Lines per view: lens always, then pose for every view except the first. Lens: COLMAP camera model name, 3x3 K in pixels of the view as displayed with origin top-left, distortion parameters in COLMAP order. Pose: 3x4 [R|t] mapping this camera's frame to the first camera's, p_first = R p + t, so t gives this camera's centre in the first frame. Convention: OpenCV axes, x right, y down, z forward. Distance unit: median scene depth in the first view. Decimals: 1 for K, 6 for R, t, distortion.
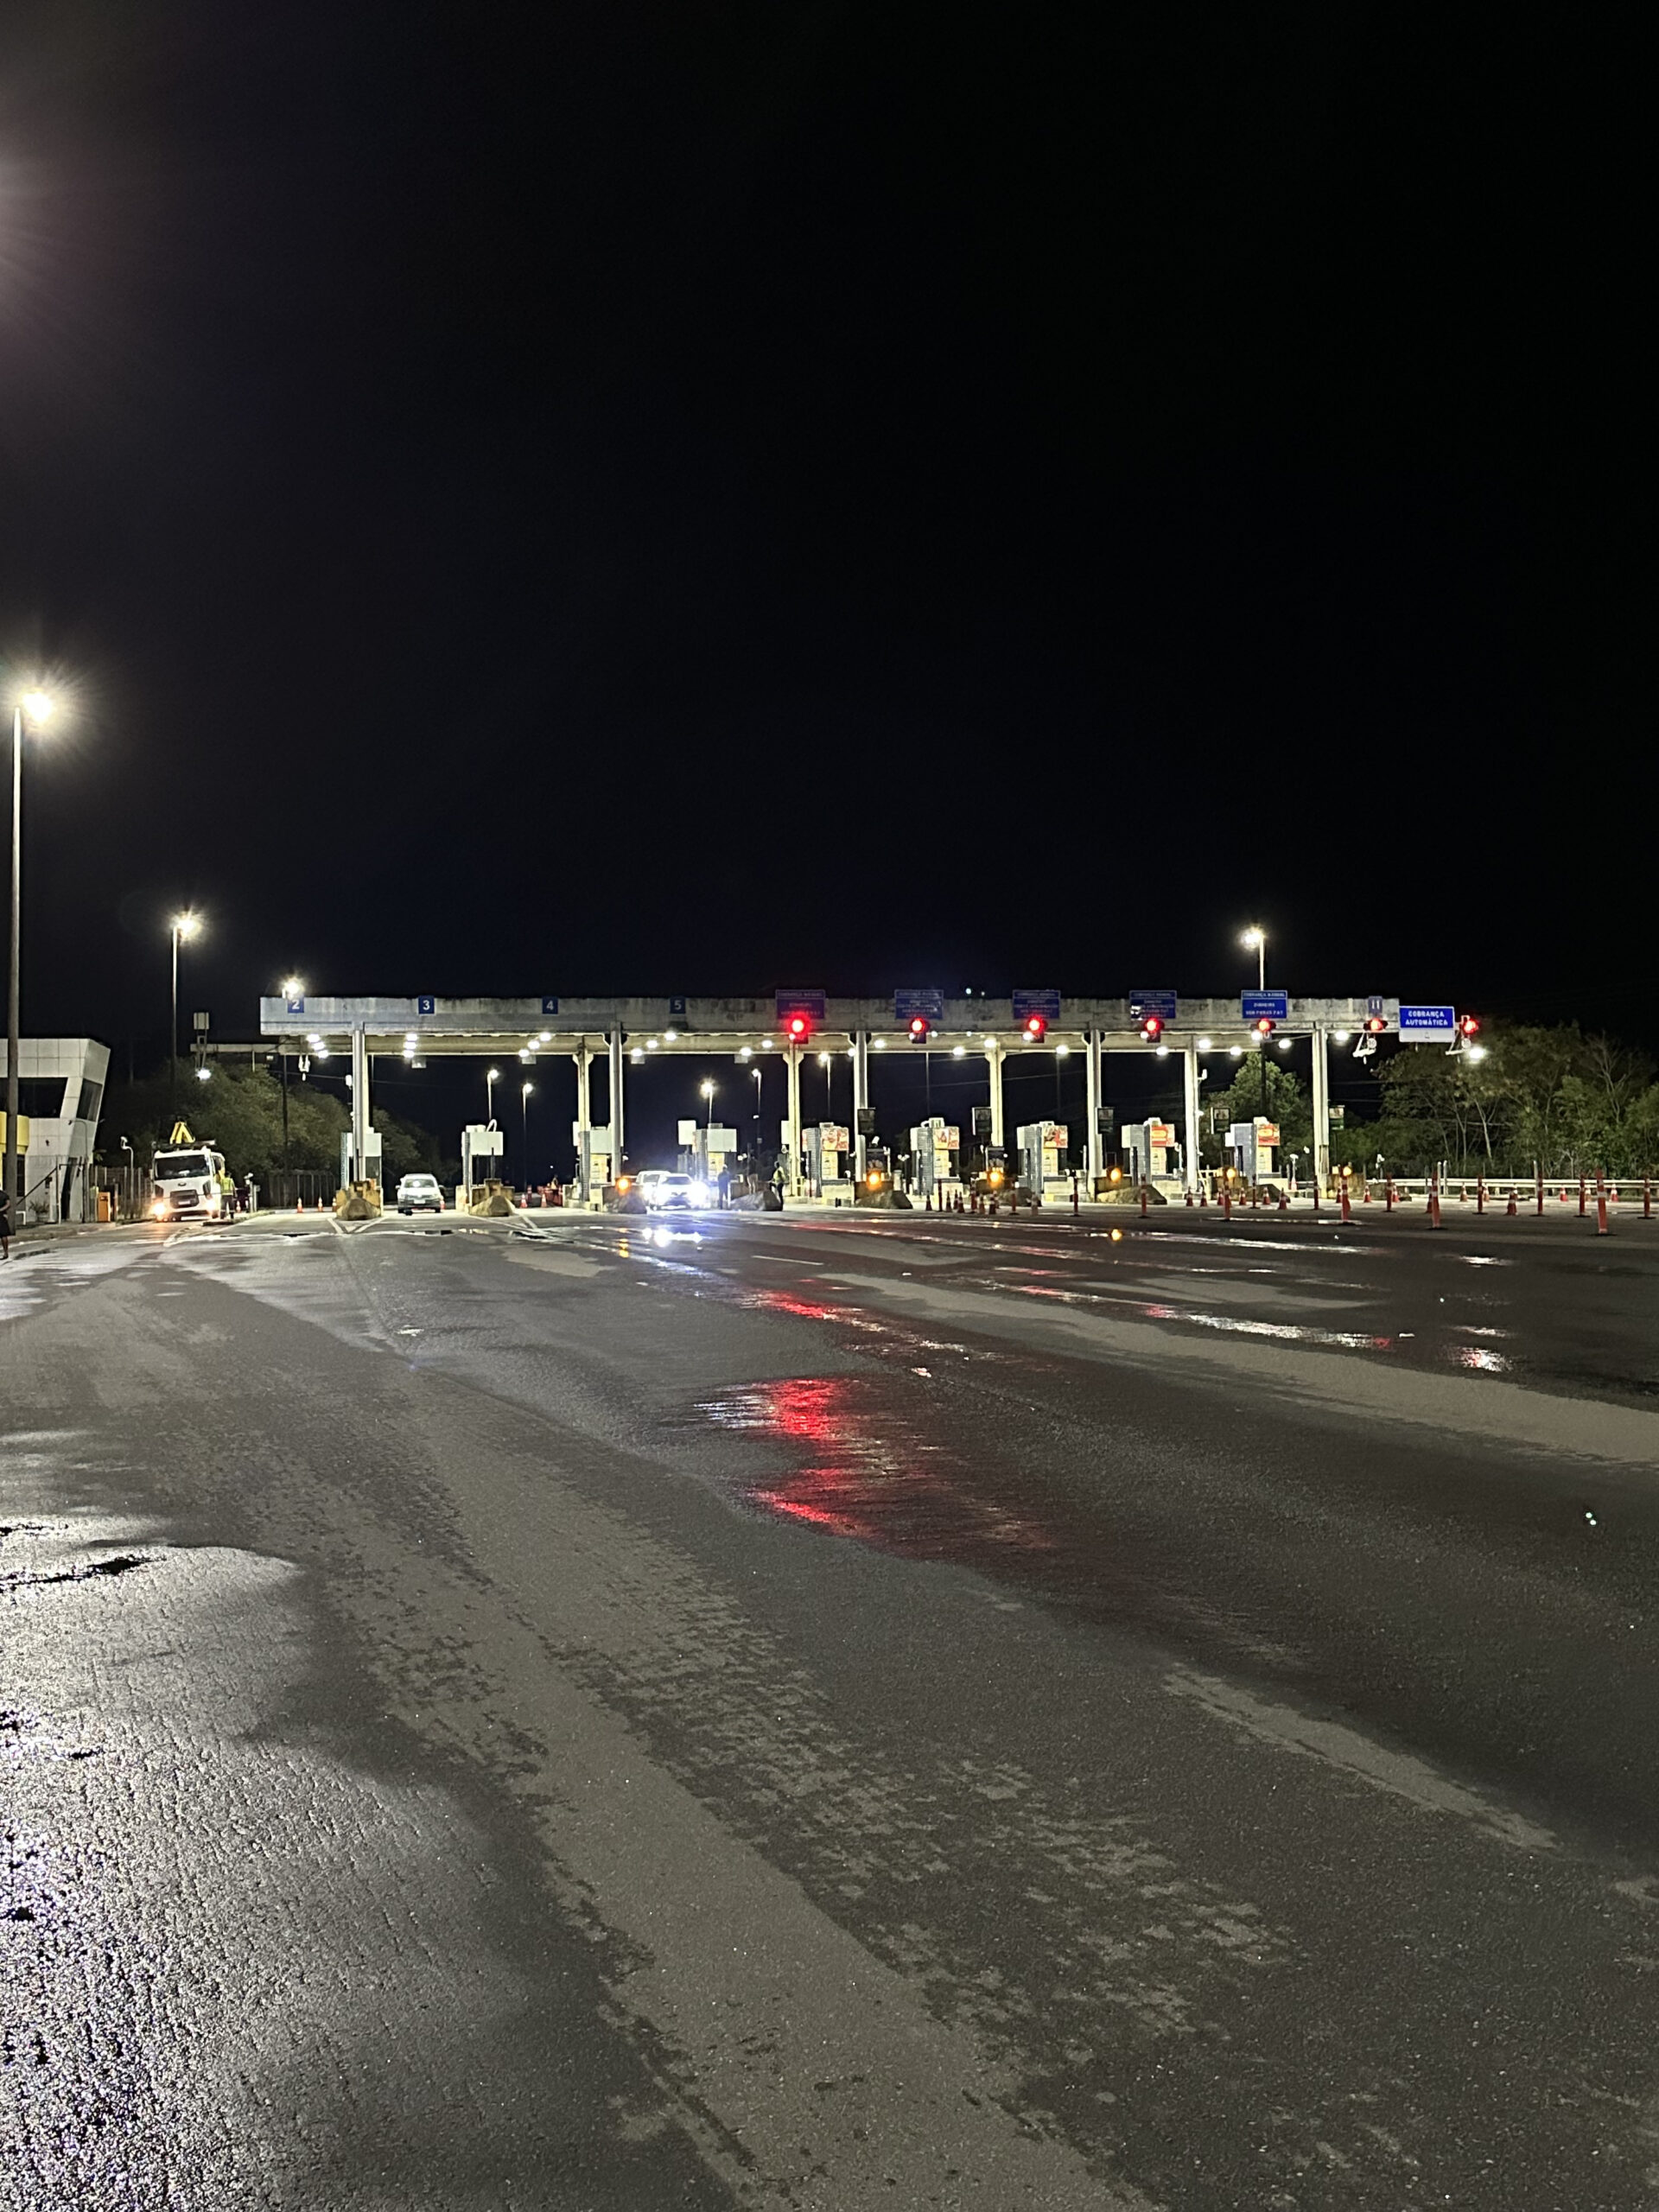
lens RADIAL K [[2181.4, 0, 829.2], [0, 2181.4, 1098.7], [0, 0, 1]] dist [0.175130, -0.351816]
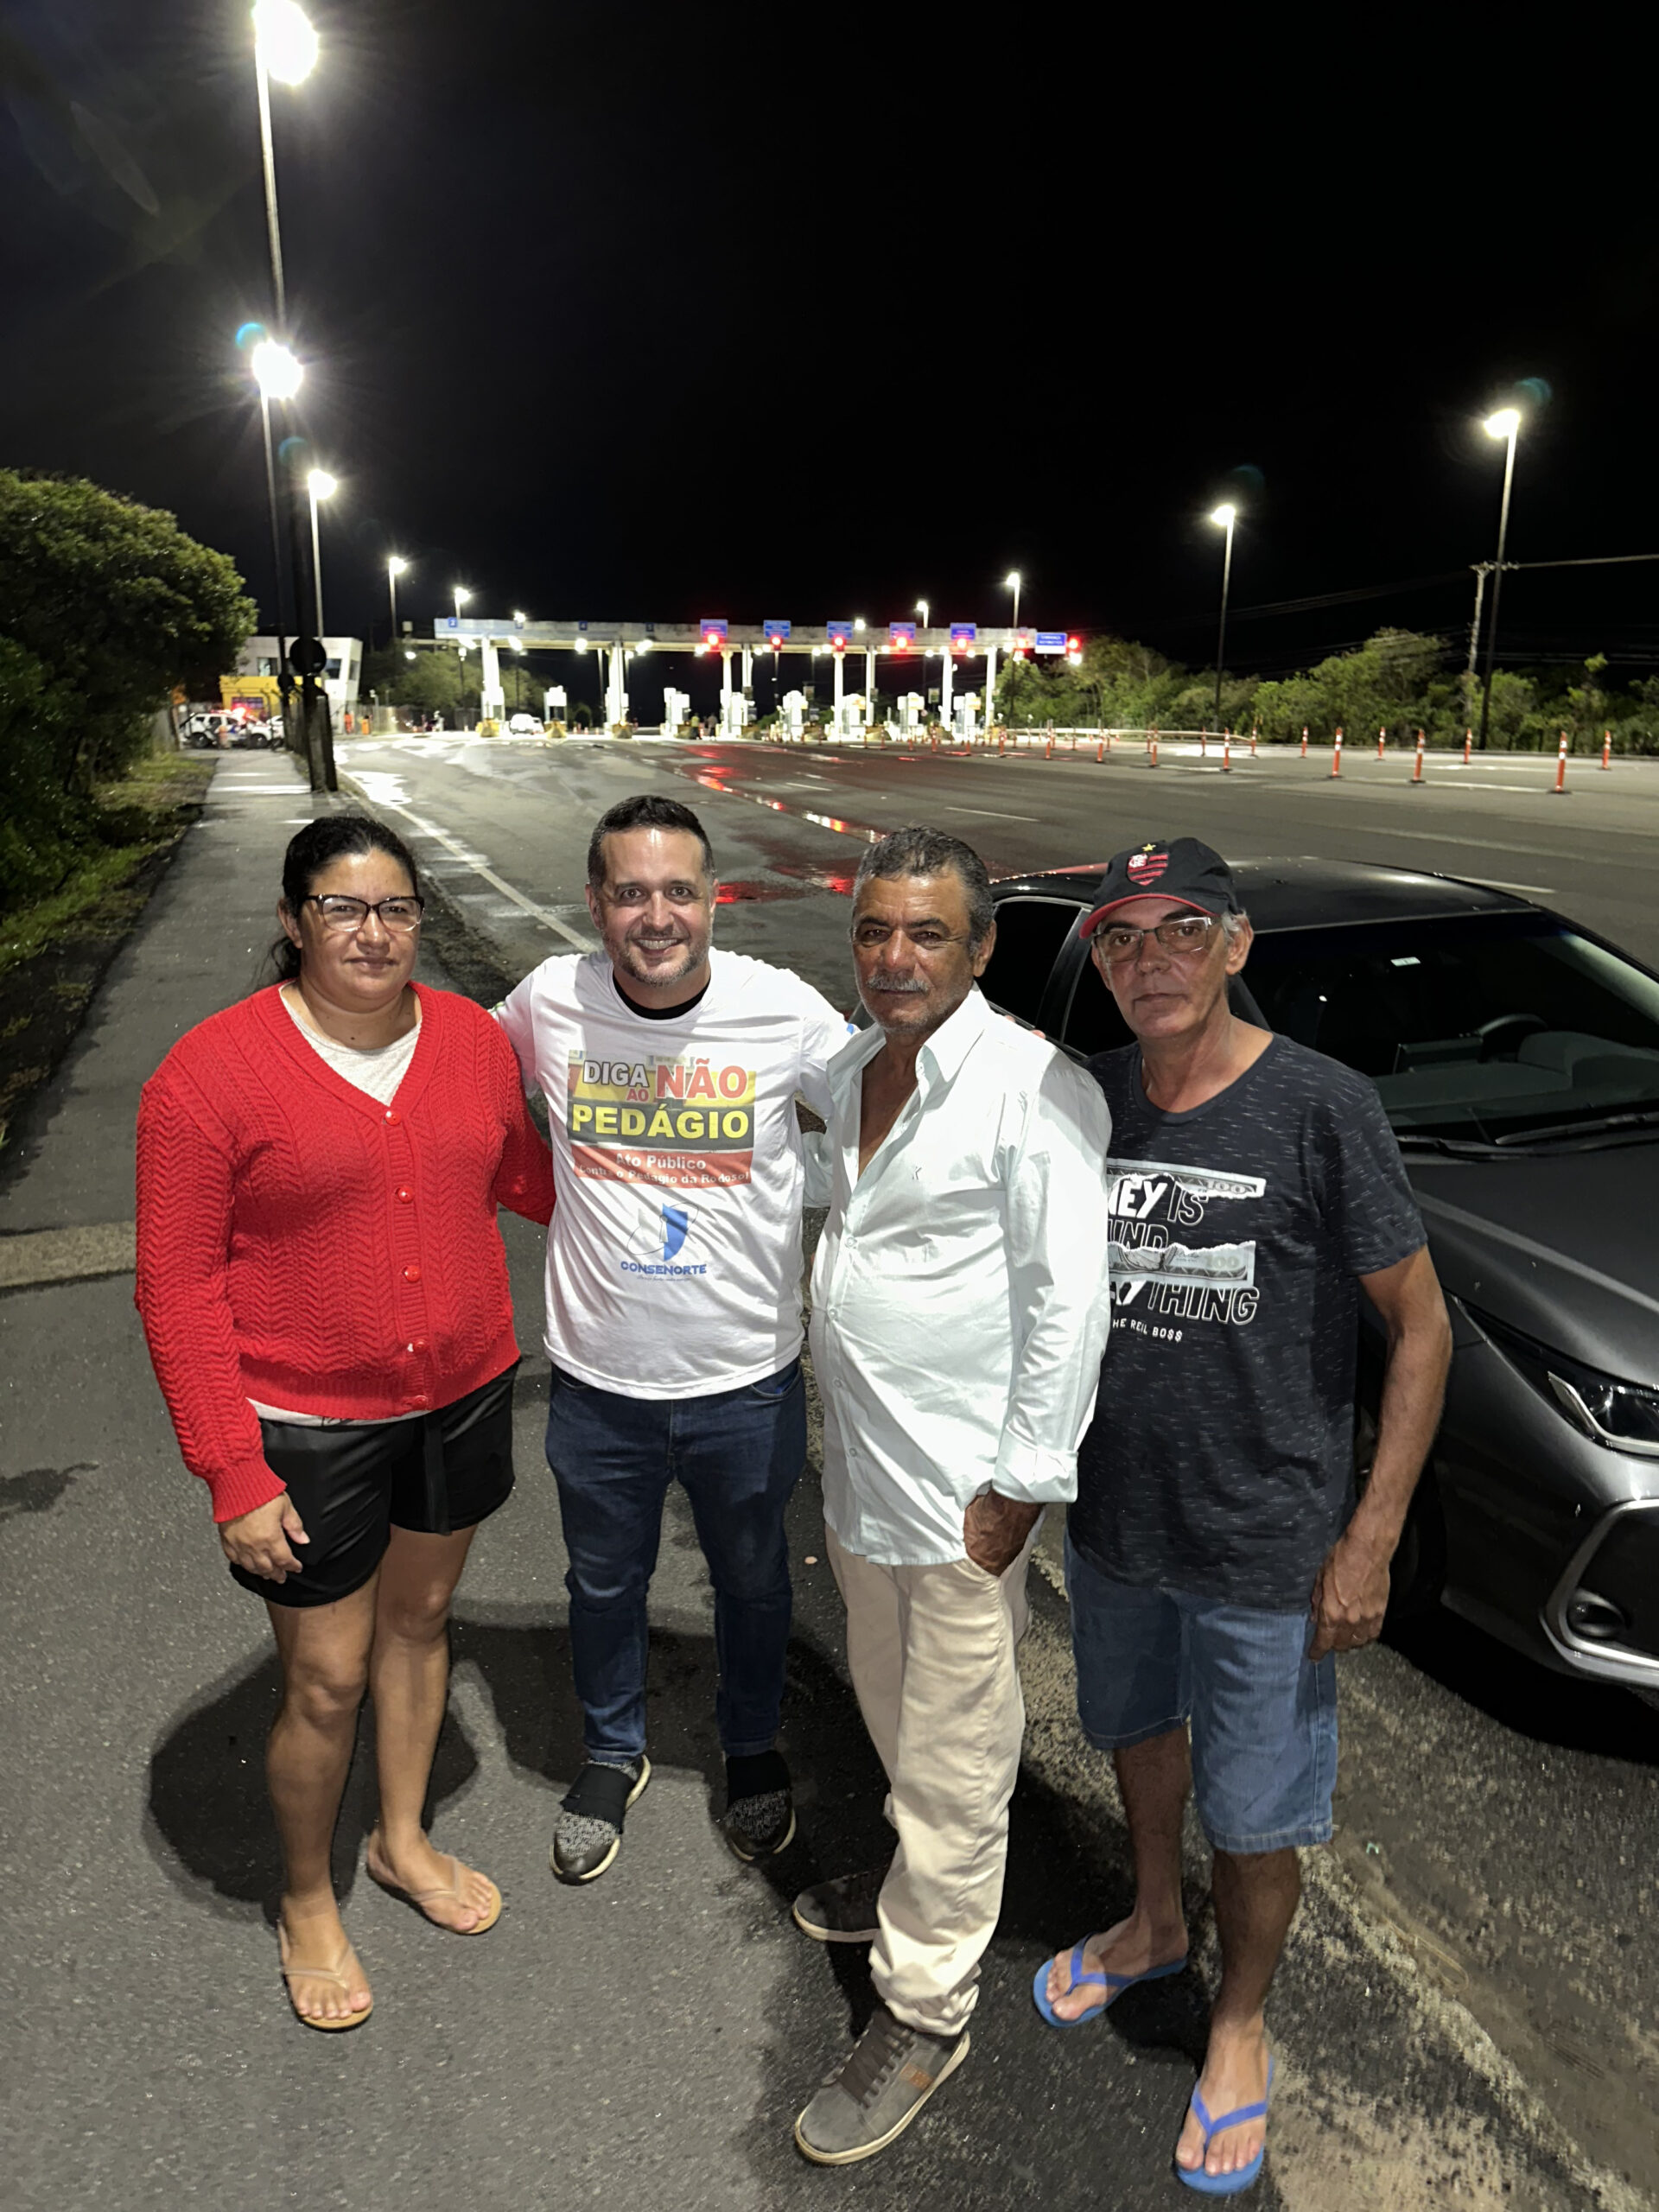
lens RADIAL K [[1548.0, 0, 827.4], [0, 1548.0, 1117.0], [0, 0, 1]] dist [0.183409, -0.374320]
pose [[0.999196, 0.027723, -0.028948, 0.132879], [-0.018477, 0.959492, 0.281128, -0.019859], [0.035569, -0.280367, 0.959234, -0.425147]]
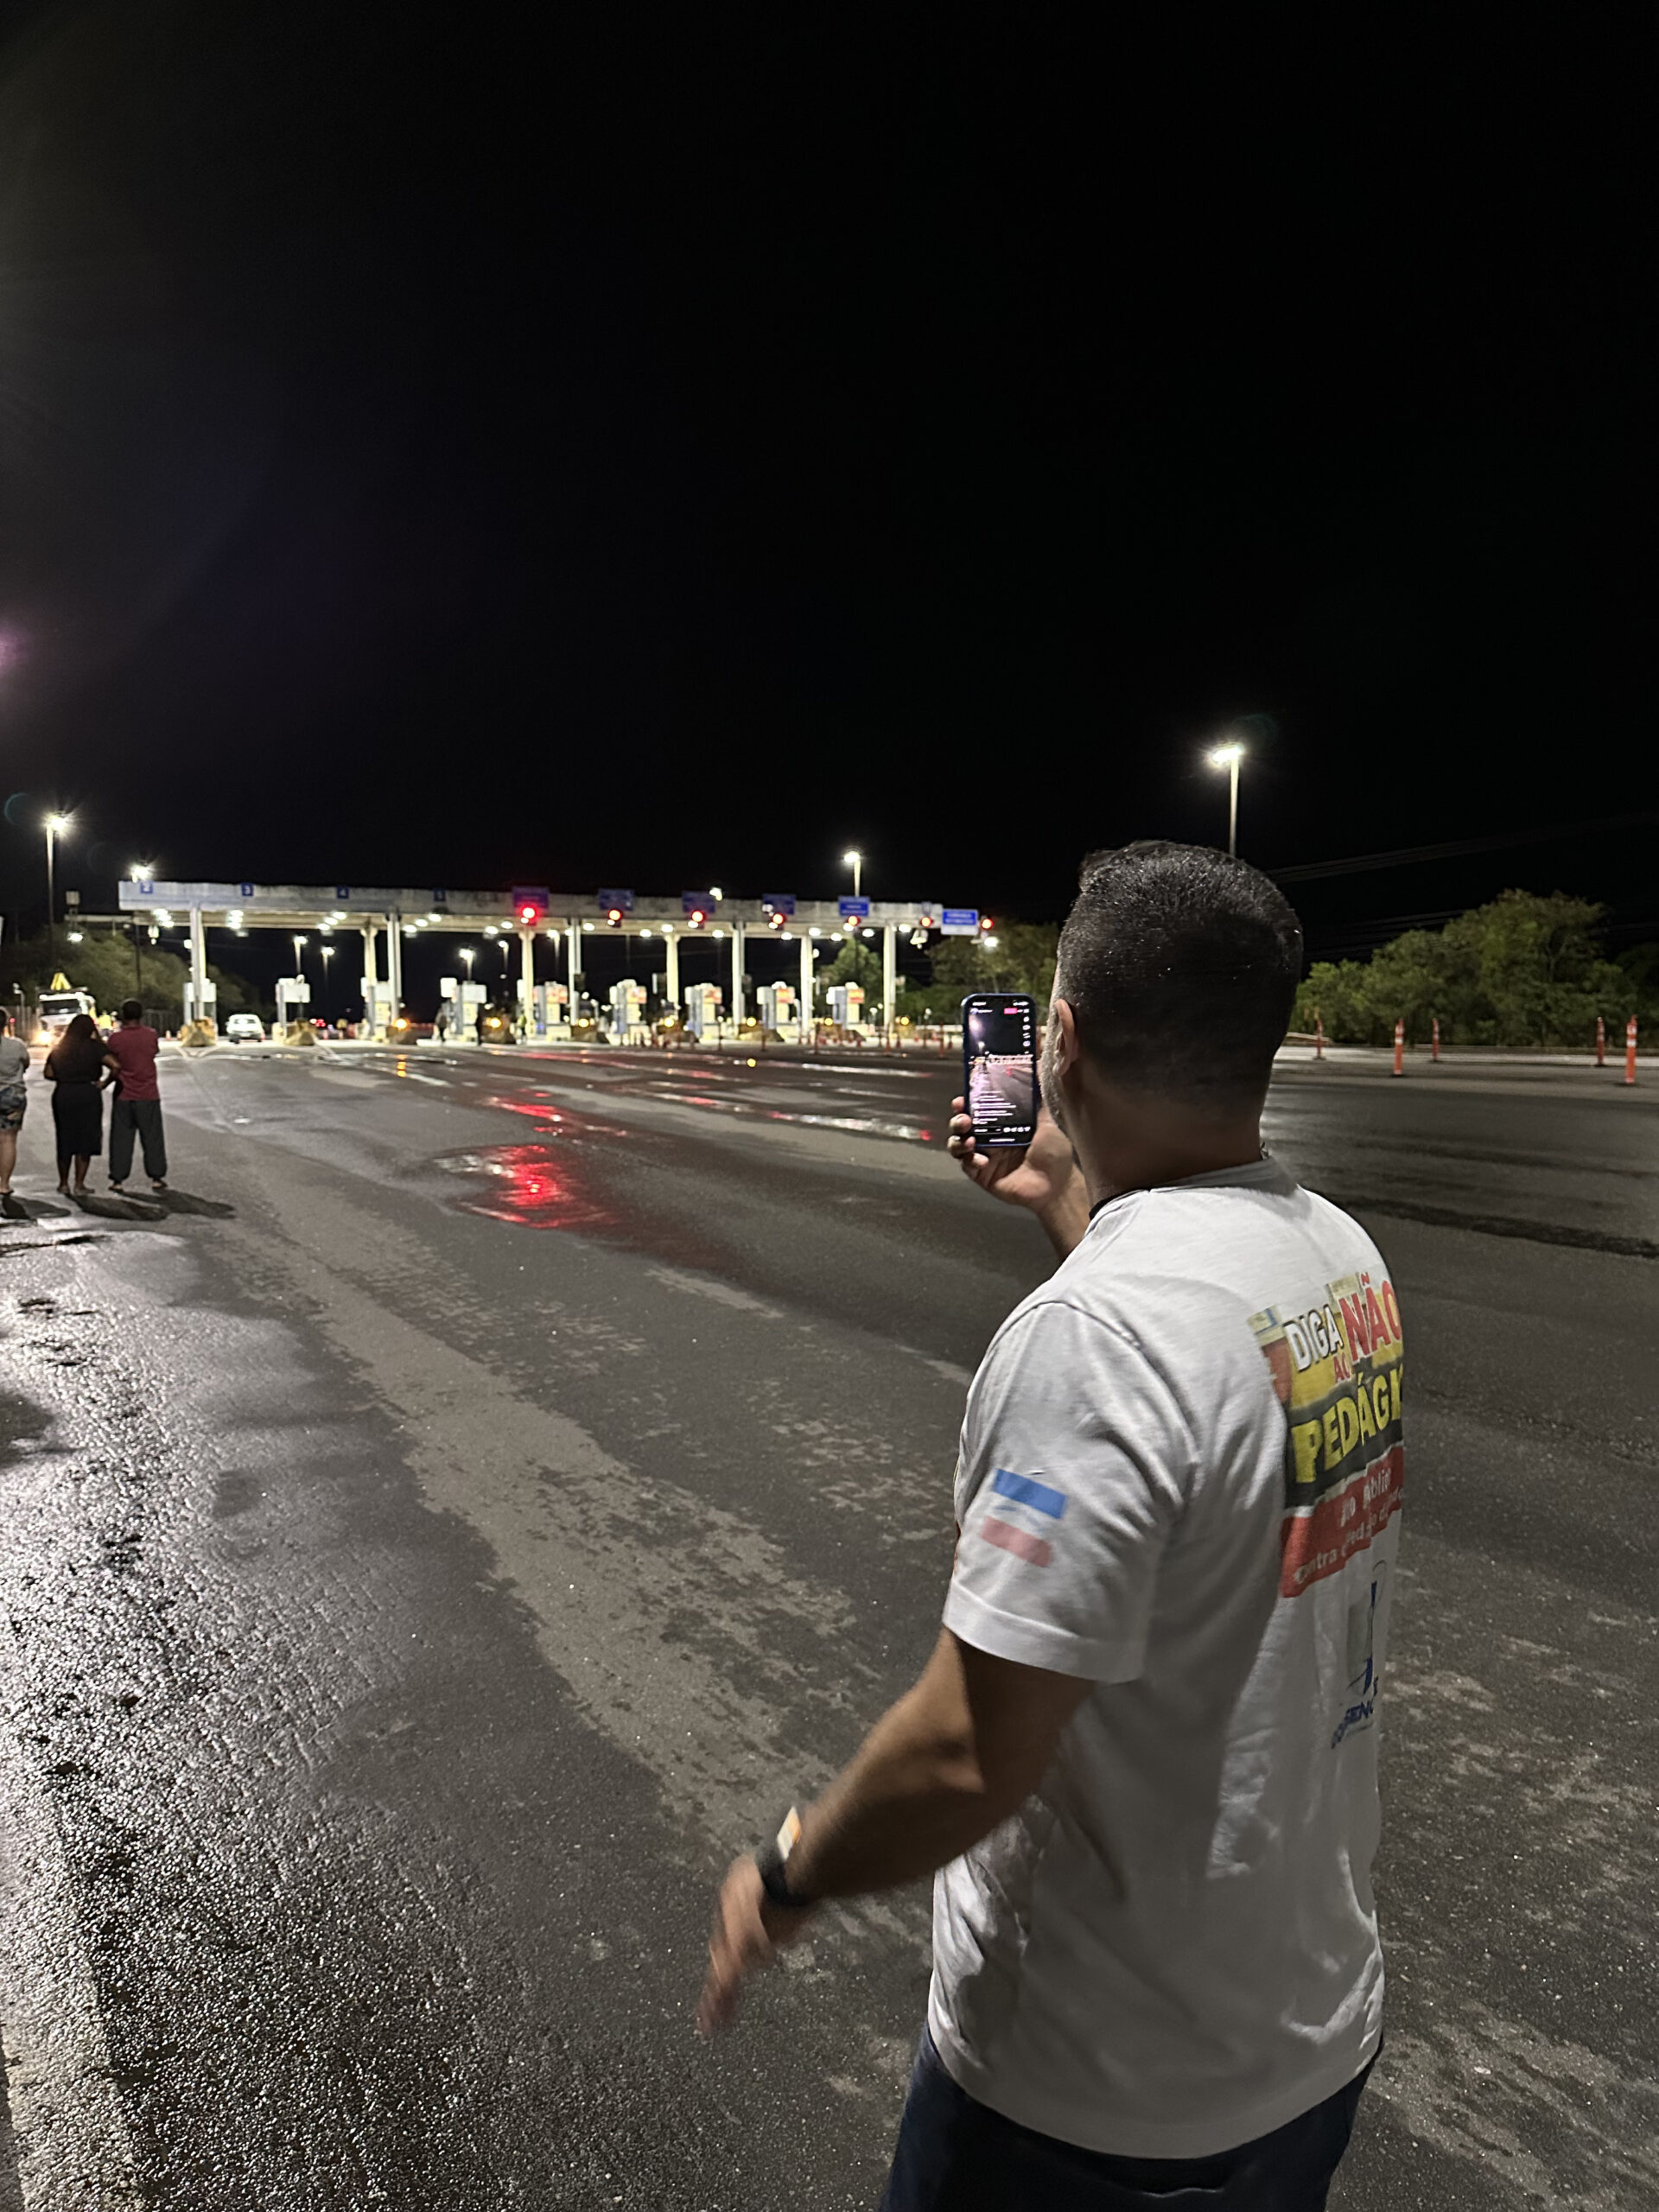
lens RADIAL K [[1551.7, 0, 830.8], [0, 1551.7, 1114.4], [0, 0, 1]] dist [0.167761, -0.366823]
pose [[0.985372, -0.000212, 0.170416, 0.005458], [-0.015960, 0.995489, 0.093524, -0.001517], [-0.169667, -0.094876, 0.980924, -0.032245]]
